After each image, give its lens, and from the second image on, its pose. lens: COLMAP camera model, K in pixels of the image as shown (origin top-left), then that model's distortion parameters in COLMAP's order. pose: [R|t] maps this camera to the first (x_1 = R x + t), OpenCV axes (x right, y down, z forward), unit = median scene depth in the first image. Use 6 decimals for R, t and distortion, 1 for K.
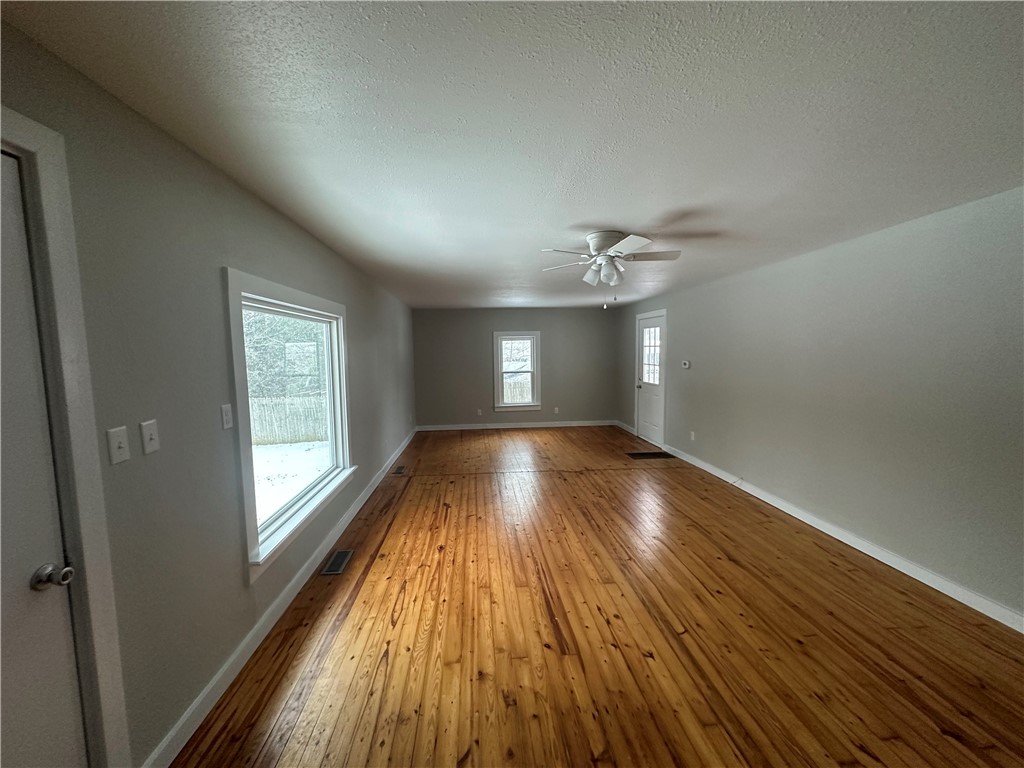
lens RADIAL K [[406.3, 0, 510.9], [0, 406.3, 384.8], [0, 0, 1]] dist [-0.002957, 0.000666]
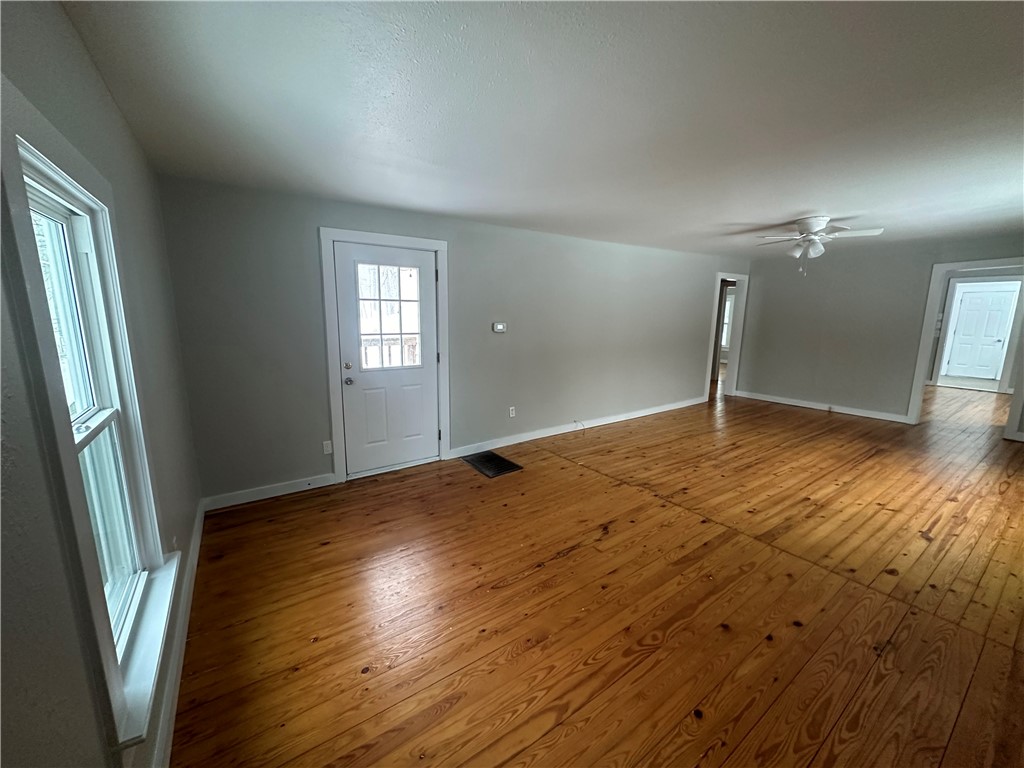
lens RADIAL K [[406.3, 0, 510.9], [0, 406.3, 384.8], [0, 0, 1]] dist [-0.002957, 0.000666]
pose [[-0.488463, -0.141771, 0.860991, -0.359699], [0.075830, 0.976083, 0.203743, -0.134454], [-0.869283, 0.164810, -0.466030, 1.851195]]
